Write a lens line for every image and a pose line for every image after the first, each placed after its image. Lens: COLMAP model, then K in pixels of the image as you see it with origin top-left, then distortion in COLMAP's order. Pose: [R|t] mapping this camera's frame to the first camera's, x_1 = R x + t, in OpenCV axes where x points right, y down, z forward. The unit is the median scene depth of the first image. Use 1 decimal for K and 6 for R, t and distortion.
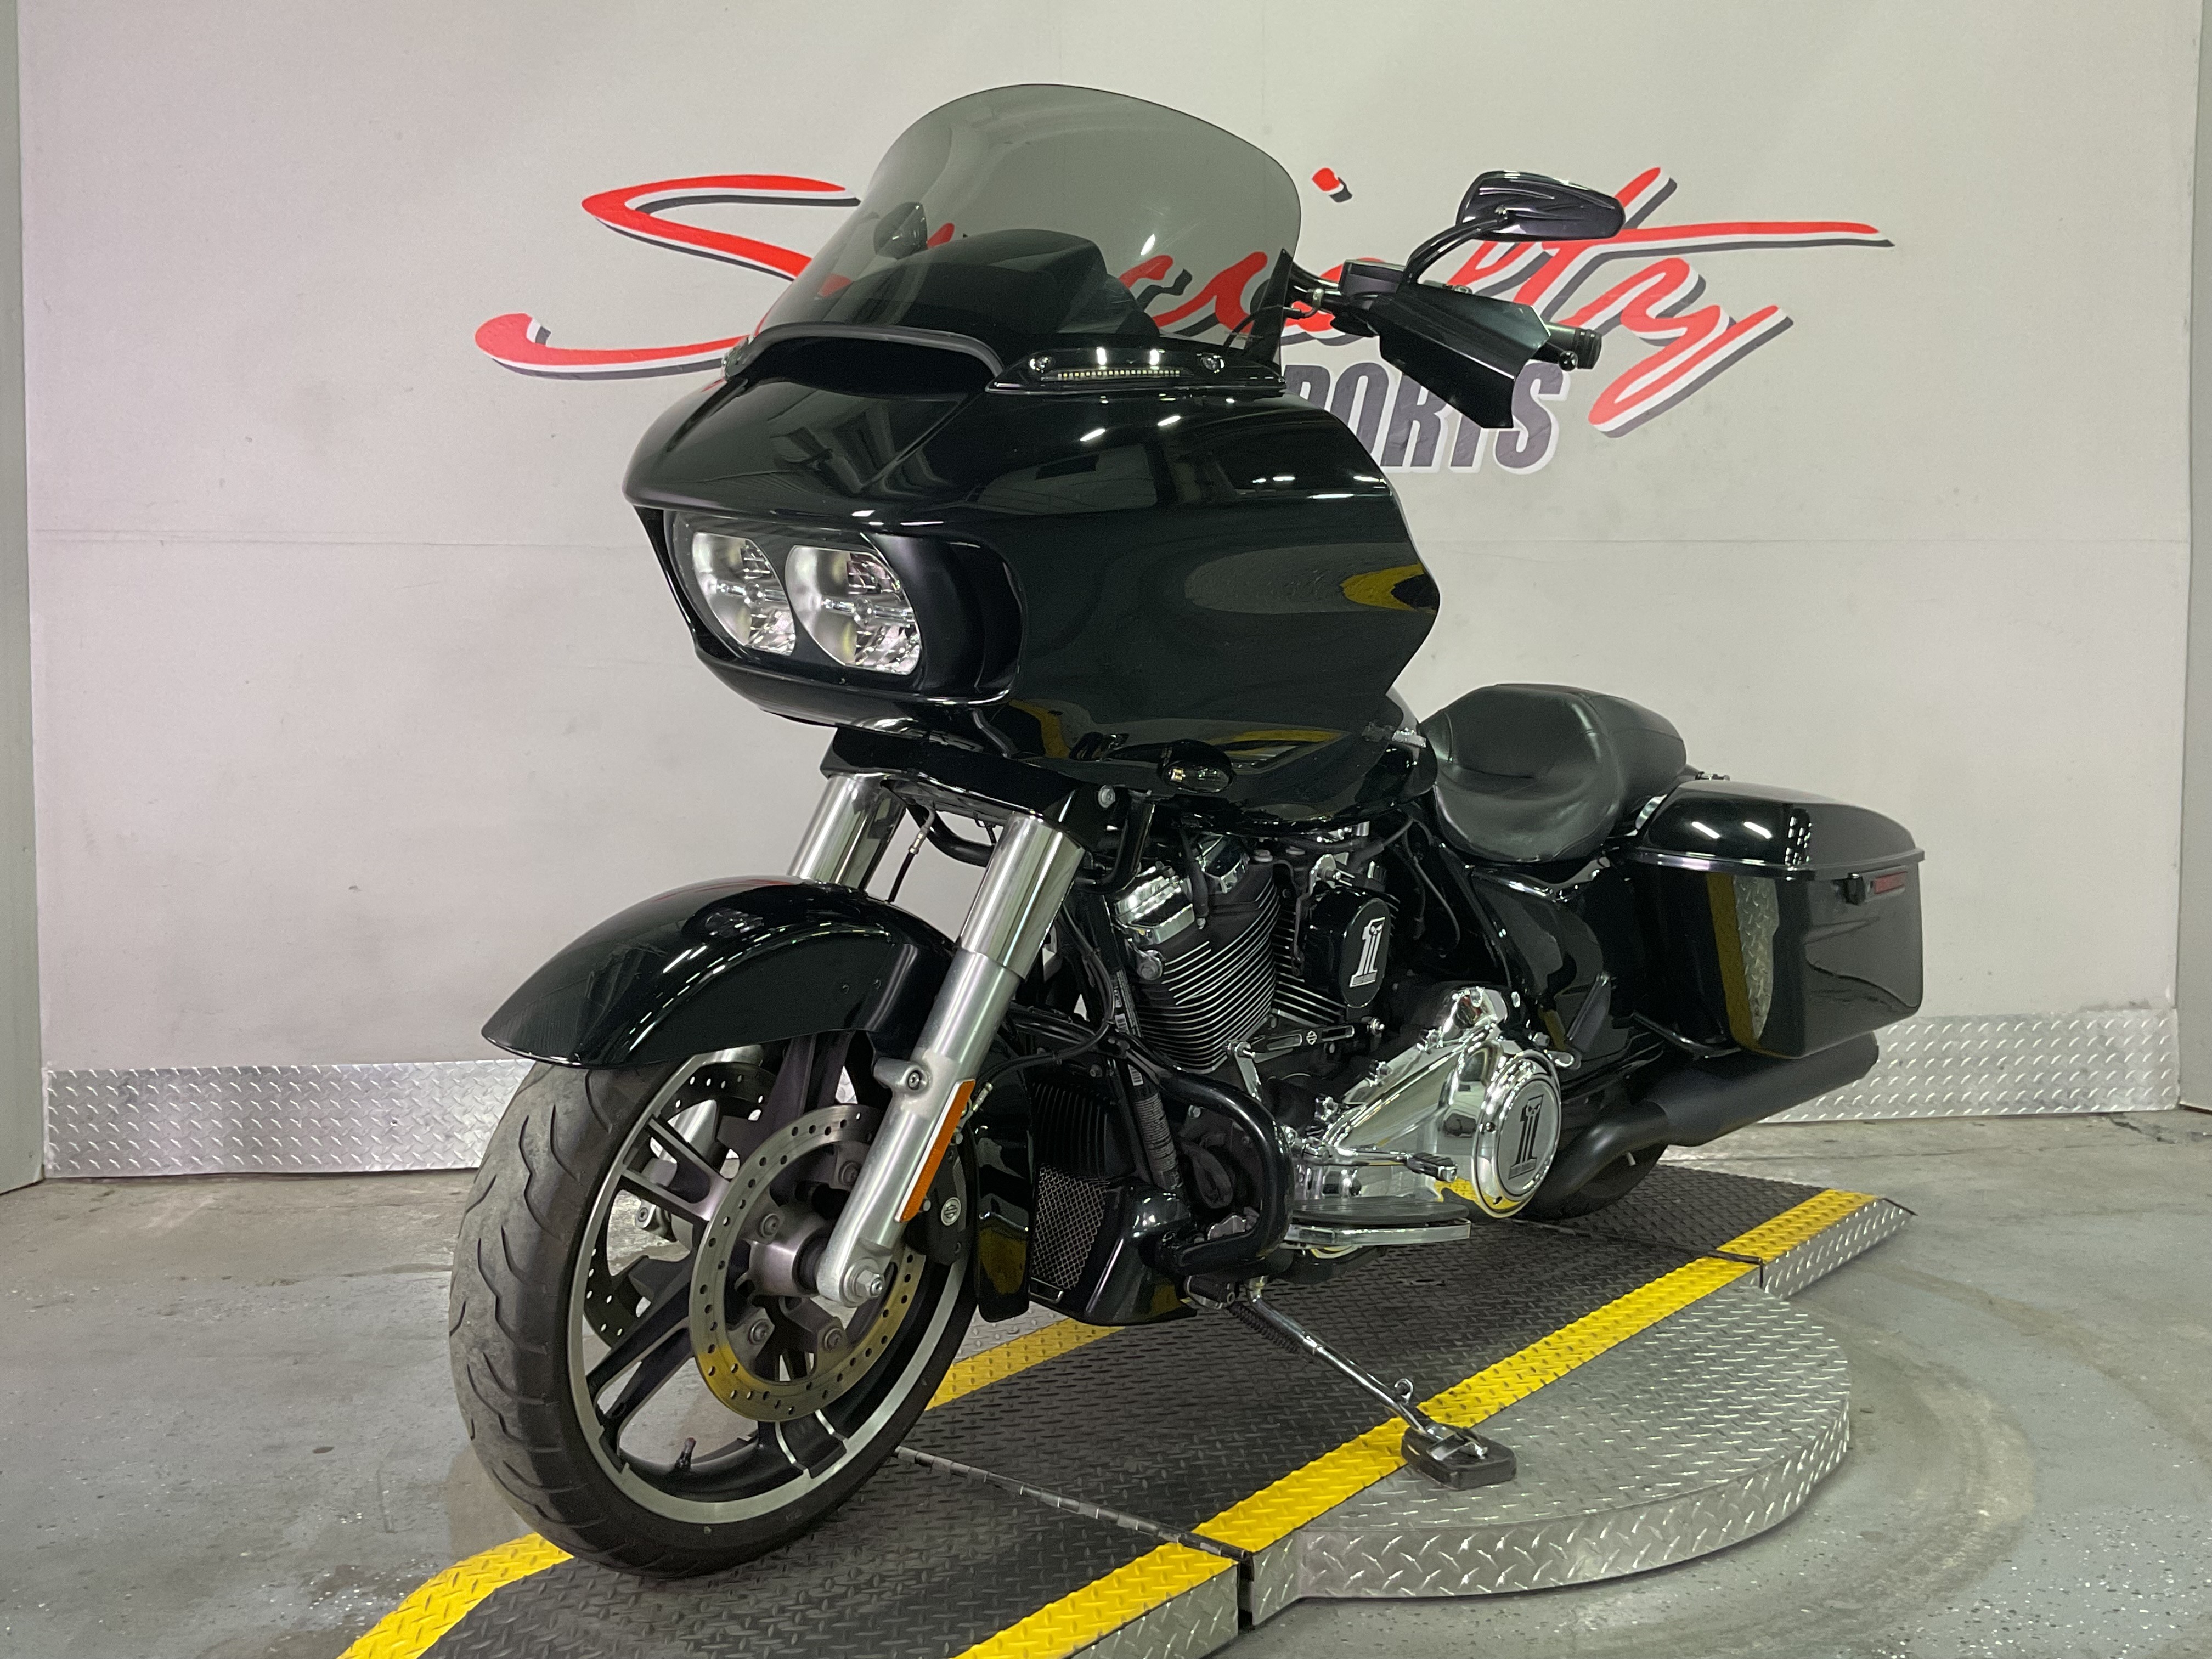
lens RADIAL K [[2120.1, 0, 1100.6], [0, 2120.1, 834.1], [0, 0, 1]] dist [0.109898, -0.231428]
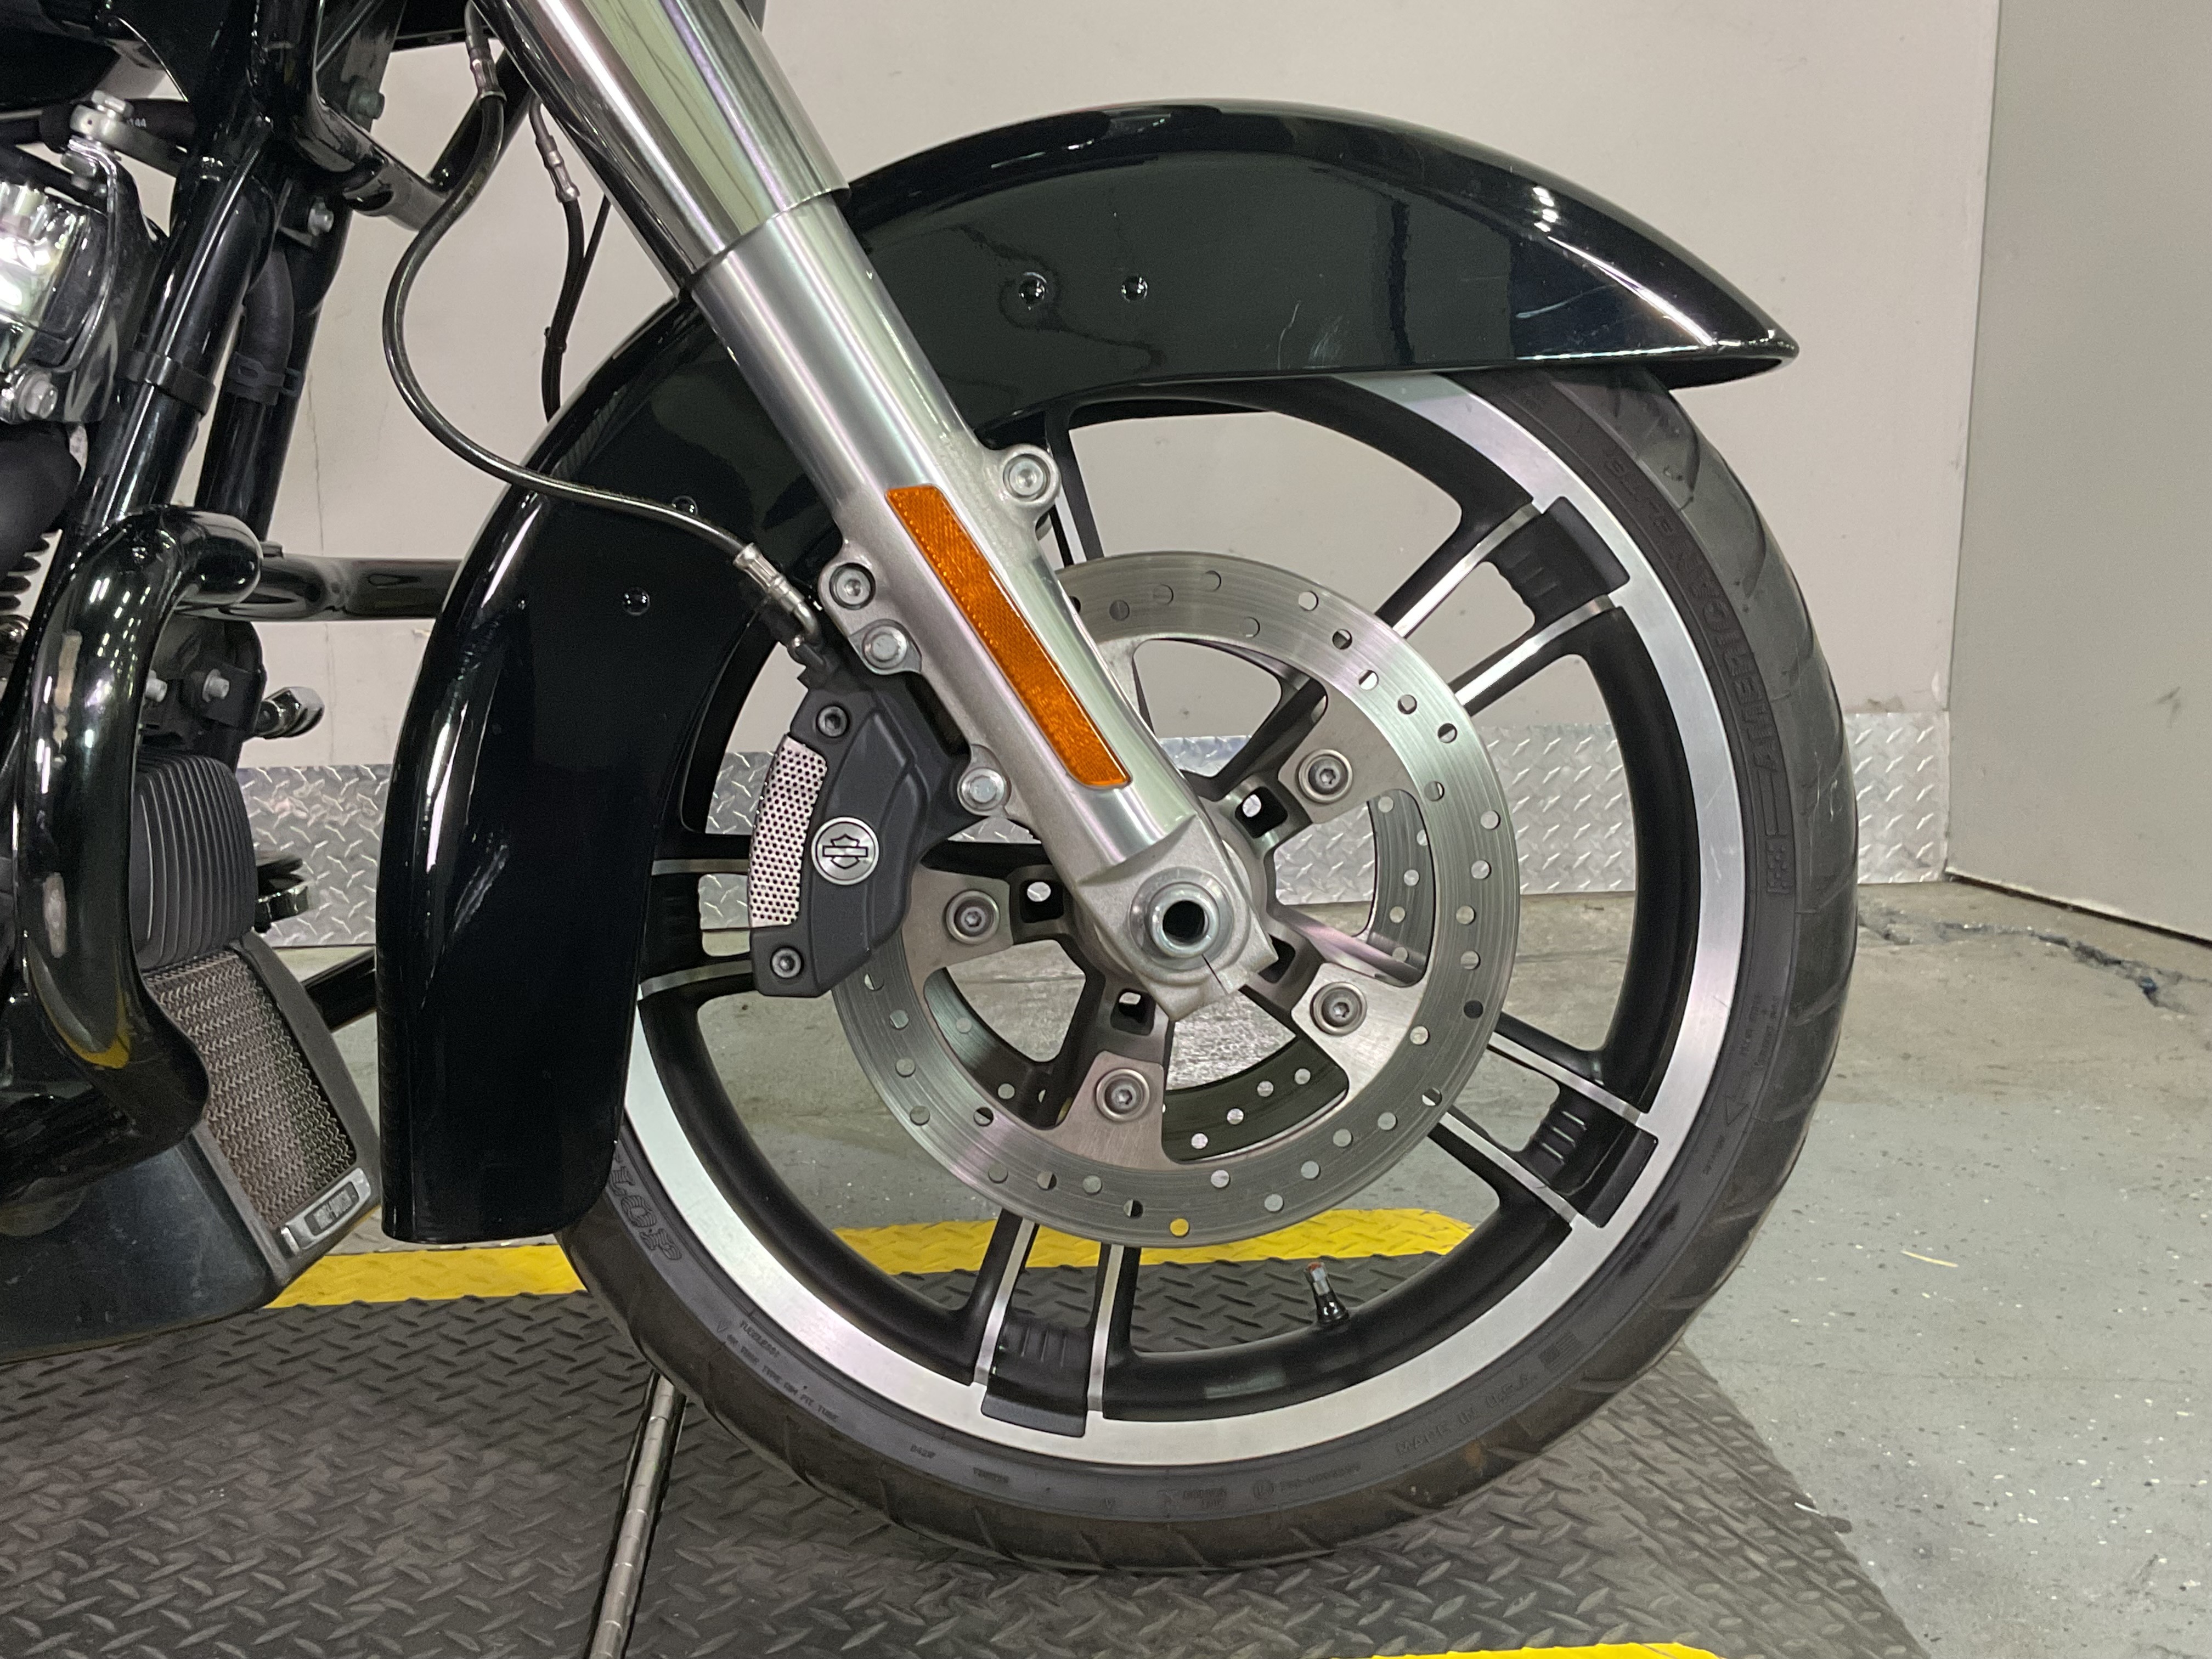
lens RADIAL K [[2301.0, 0, 1113.8], [0, 2301.0, 833.2], [0, 0, 1]] dist [0.145928, -0.340285]
pose [[0.999686, -0.001771, 0.024995, 0.284932], [-0.001320, 0.992392, 0.123108, 0.040296], [-0.025023, -0.123102, 0.992079, 0.410063]]
